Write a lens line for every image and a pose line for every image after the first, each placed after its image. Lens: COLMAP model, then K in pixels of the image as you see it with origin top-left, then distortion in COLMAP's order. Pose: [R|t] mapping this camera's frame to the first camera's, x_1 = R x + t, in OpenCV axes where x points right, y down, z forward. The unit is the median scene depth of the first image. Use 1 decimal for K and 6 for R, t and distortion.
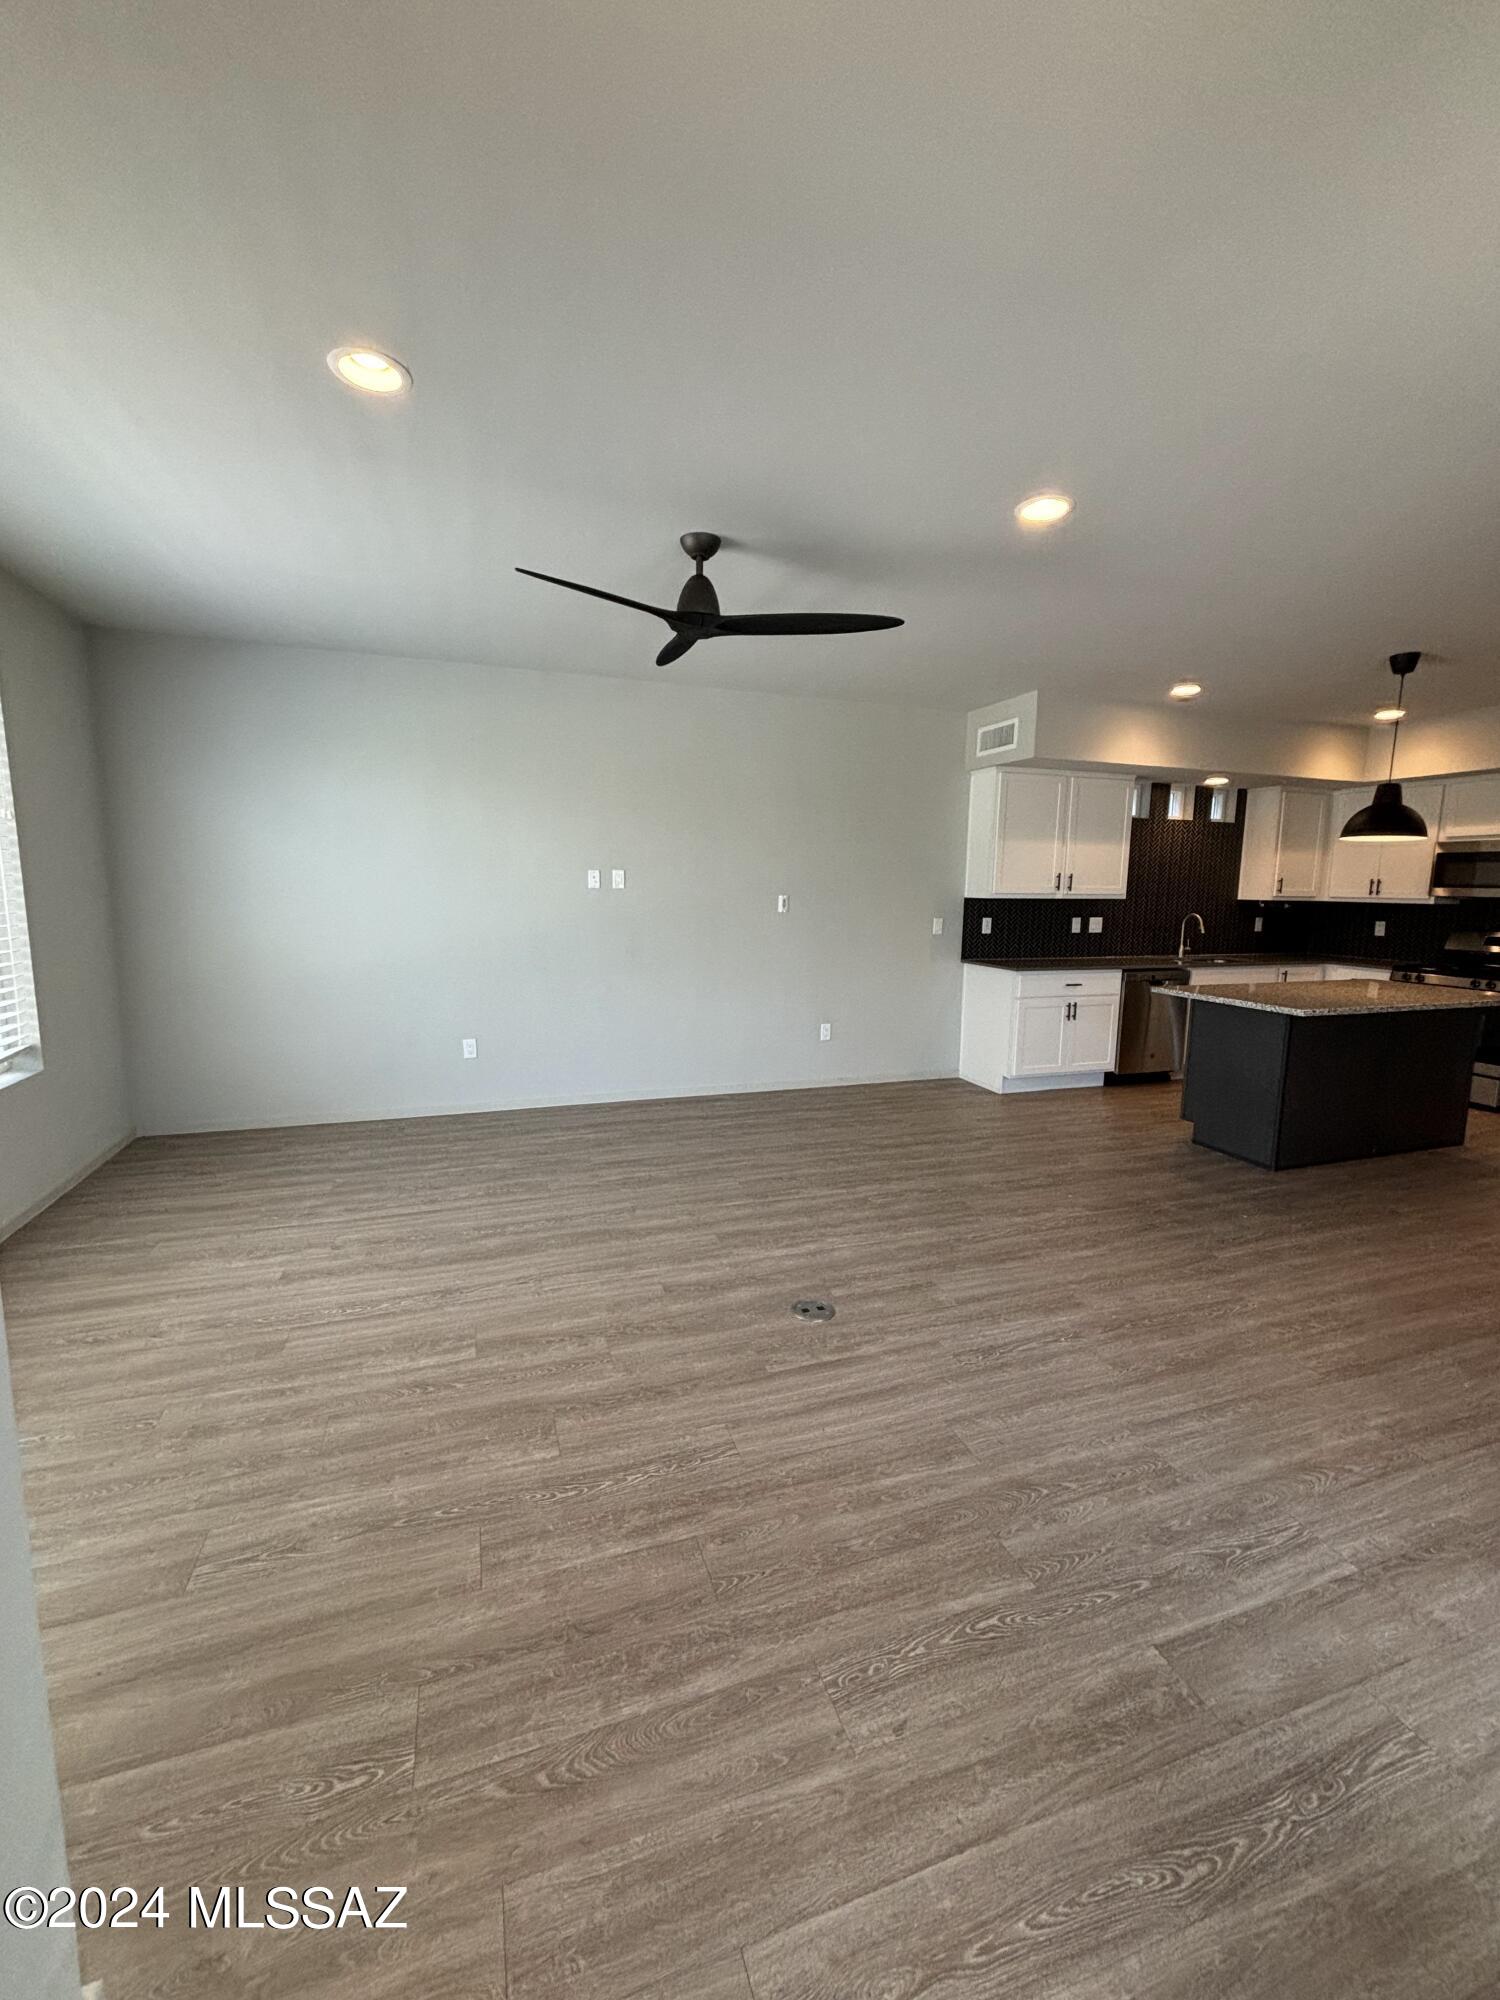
lens RADIAL K [[808.8, 0, 758.9], [0, 808.8, 992.2], [0, 0, 1]] dist [0.000997, -0.000386]
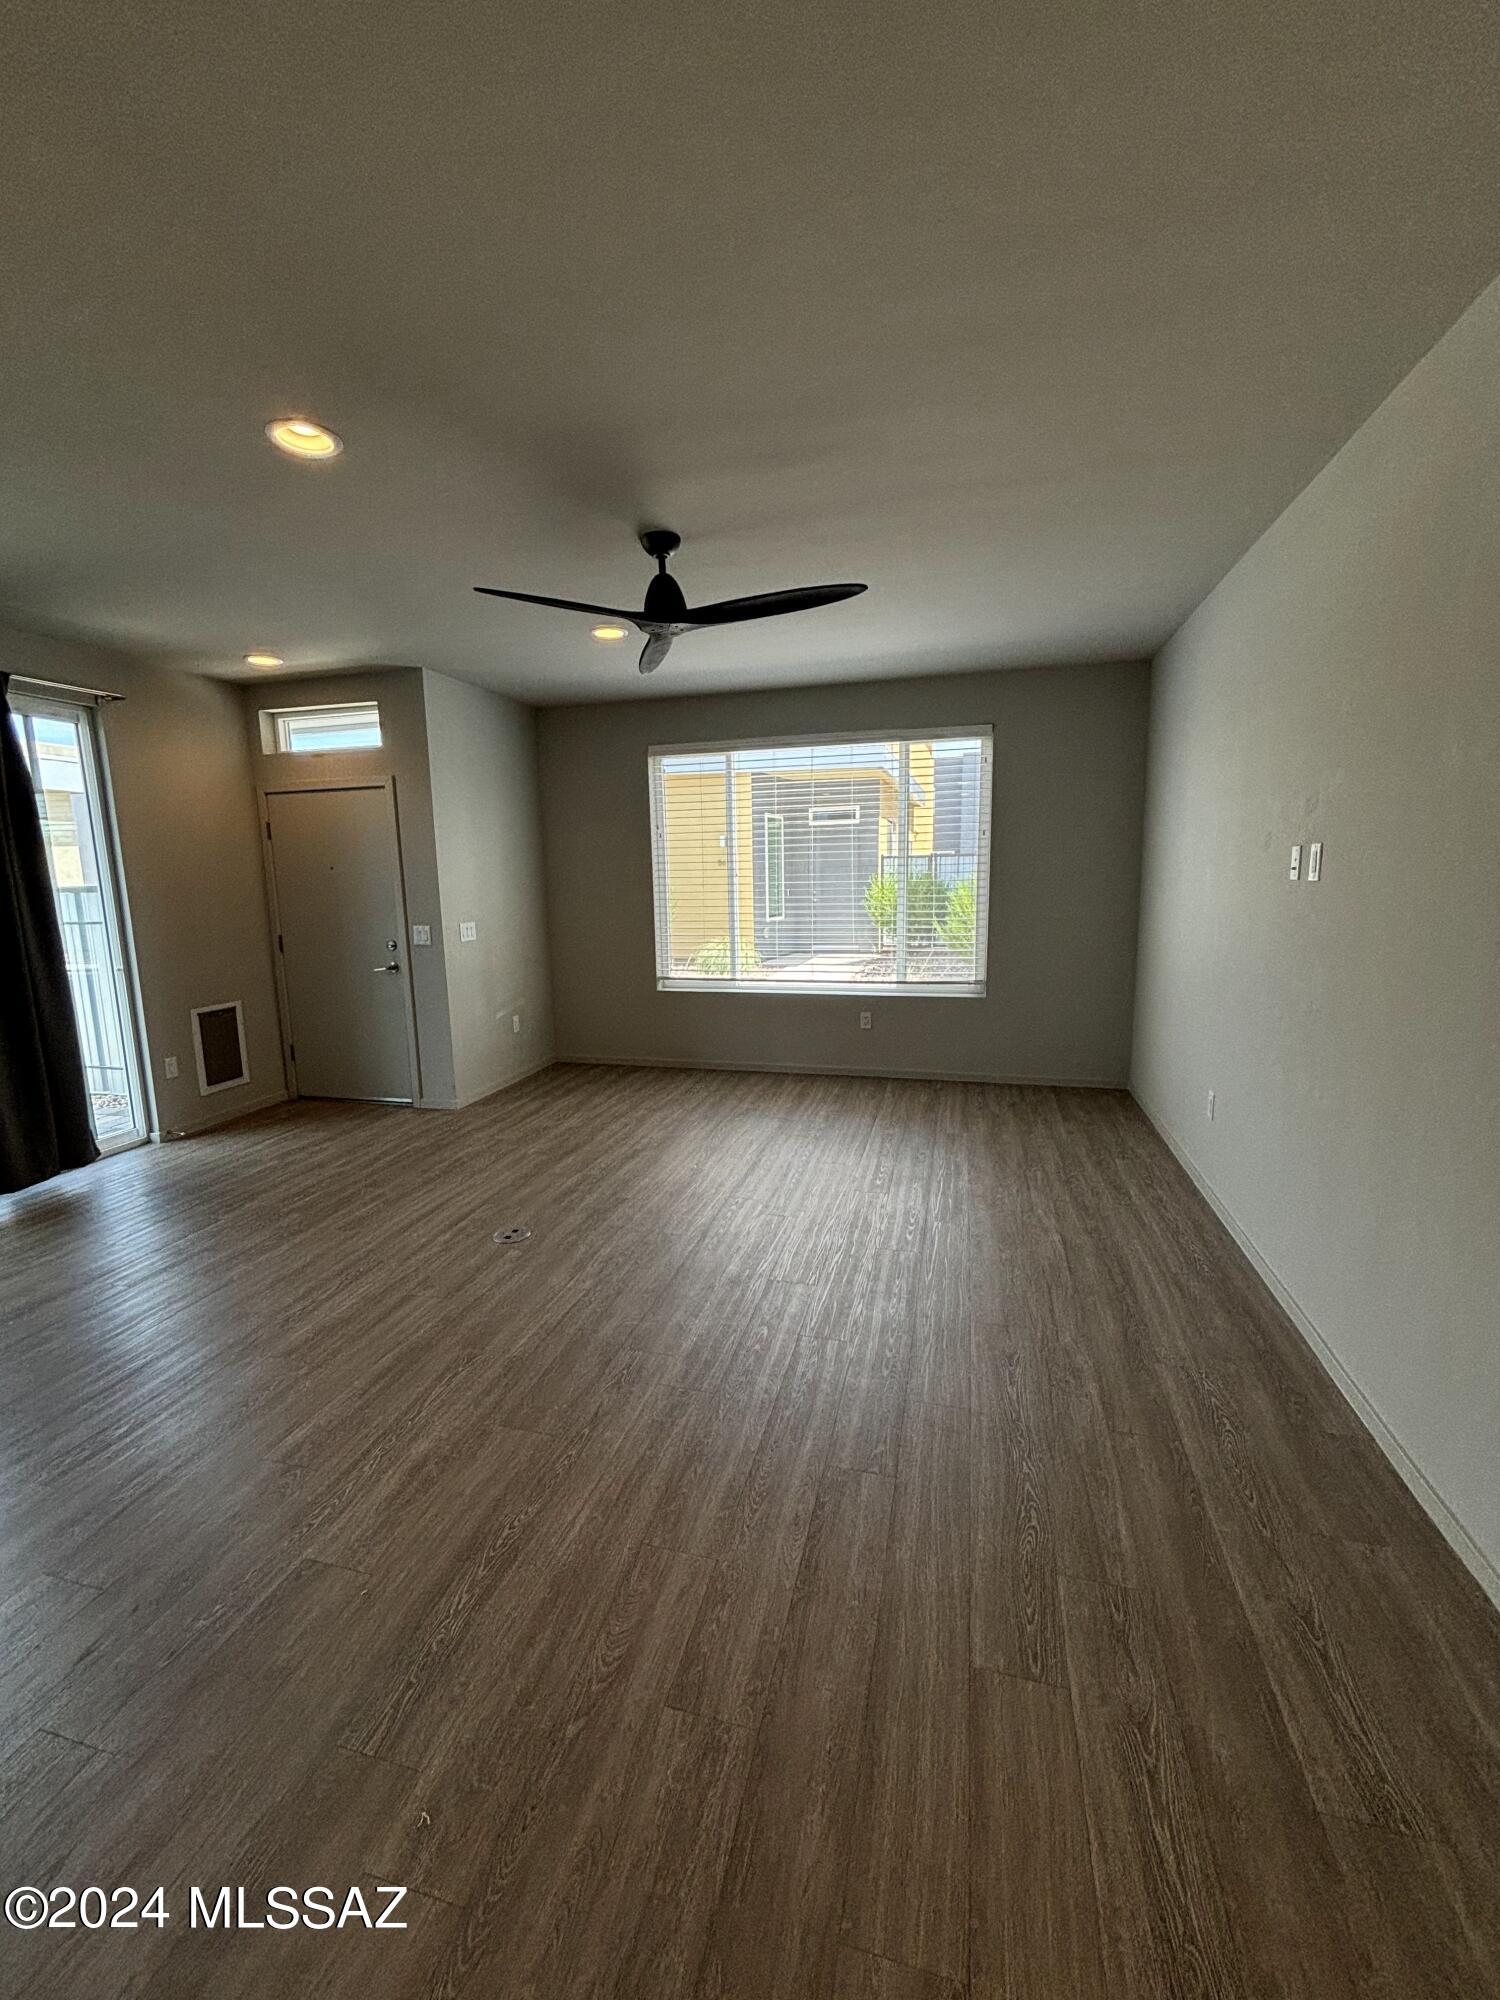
lens RADIAL K [[808.8, 0, 758.9], [0, 808.8, 992.2], [0, 0, 1]] dist [0.000997, -0.000386]
pose [[-0.552647, 0.123224, -0.824256, 0.889743], [-0.101237, 0.971760, 0.213153, -0.284359], [0.827244, 0.201243, -0.524565, 2.027935]]
